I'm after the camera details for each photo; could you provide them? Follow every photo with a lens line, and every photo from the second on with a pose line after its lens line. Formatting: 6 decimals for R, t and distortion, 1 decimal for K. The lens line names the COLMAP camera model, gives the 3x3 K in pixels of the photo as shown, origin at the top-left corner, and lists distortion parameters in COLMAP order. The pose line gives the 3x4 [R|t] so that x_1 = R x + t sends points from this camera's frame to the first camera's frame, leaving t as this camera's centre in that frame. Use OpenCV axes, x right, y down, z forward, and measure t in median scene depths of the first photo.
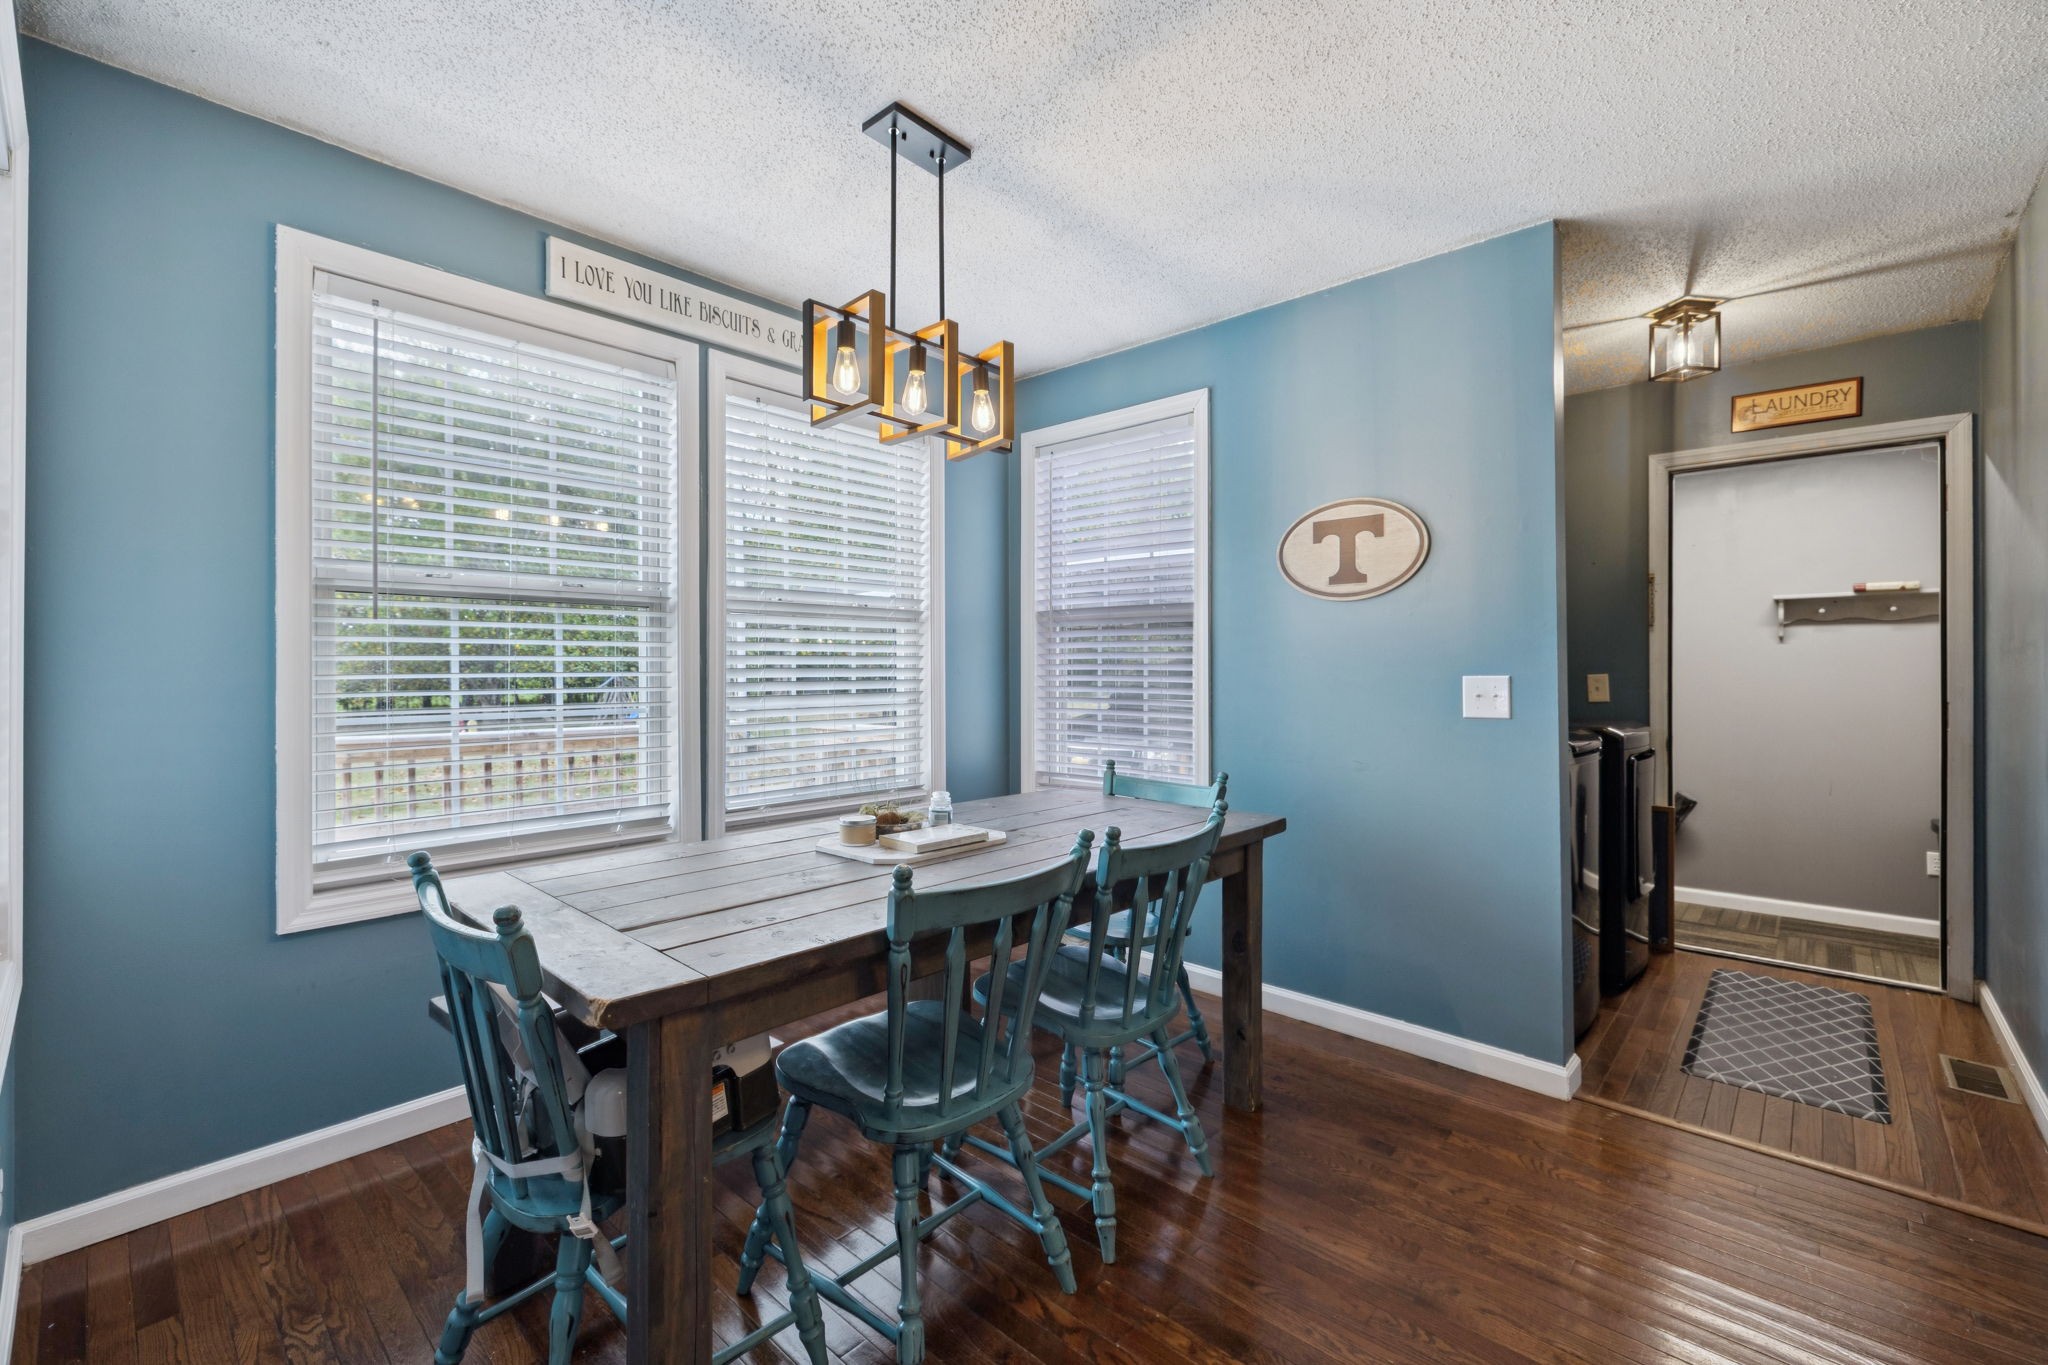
lens RADIAL K [[865.9, 0, 1015.6], [0, 865.9, 658.8], [0, 0, 1]] dist [0.001533, 0.000102]
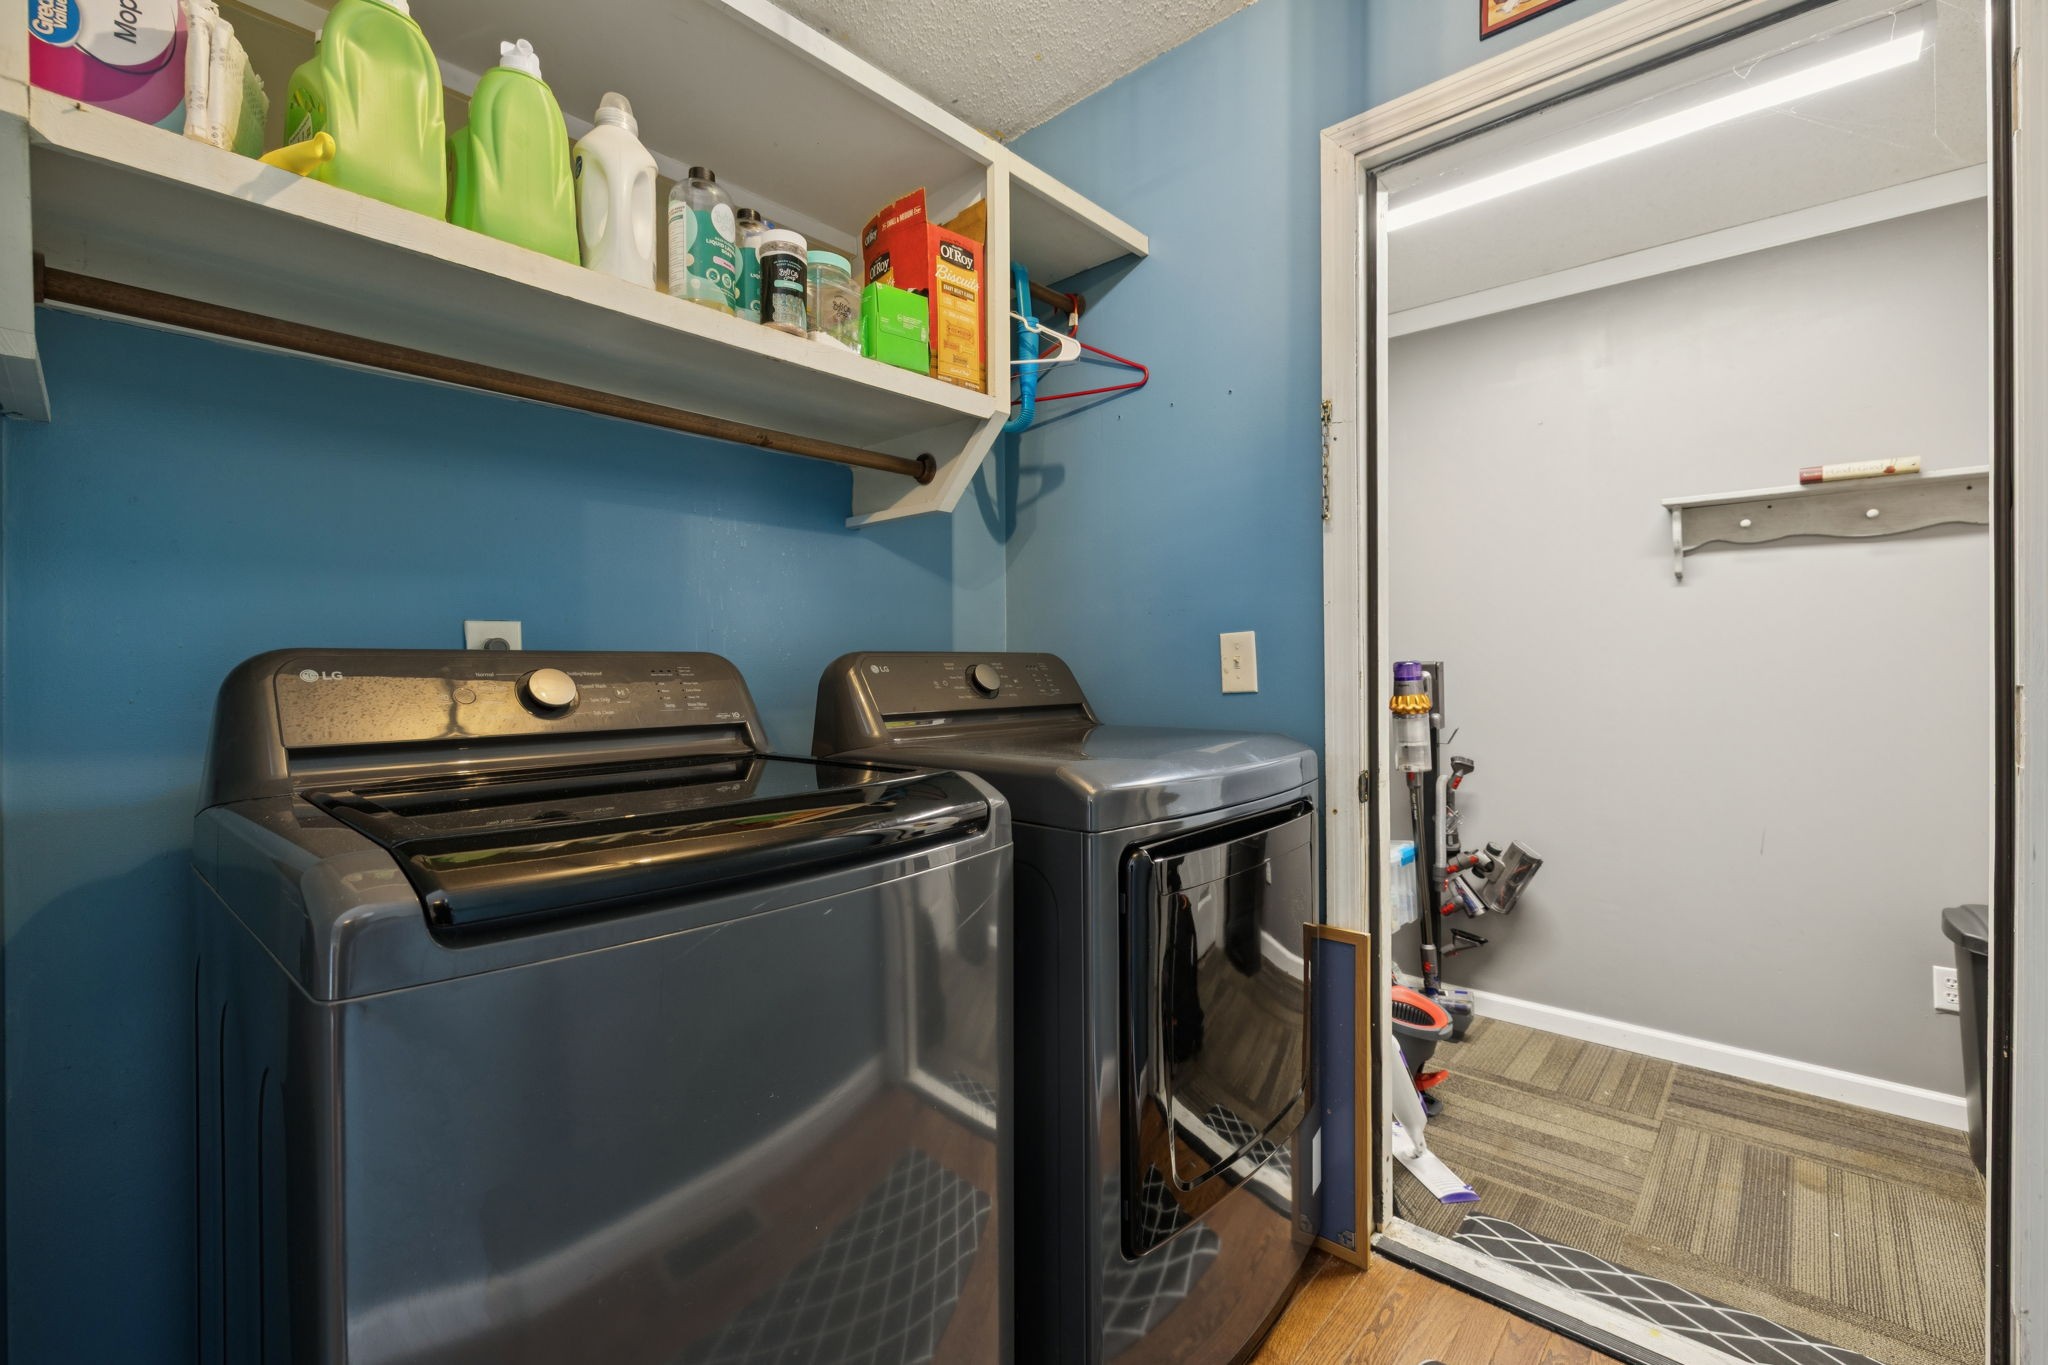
lens RADIAL K [[865.9, 0, 1015.6], [0, 865.9, 658.8], [0, 0, 1]] dist [0.001533, 0.000102]
pose [[0.999876, -0.010589, 0.011651, 0.462627], [0.010499, 0.999915, 0.007747, 0.023512], [-0.011732, -0.007624, 0.999902, 0.456877]]
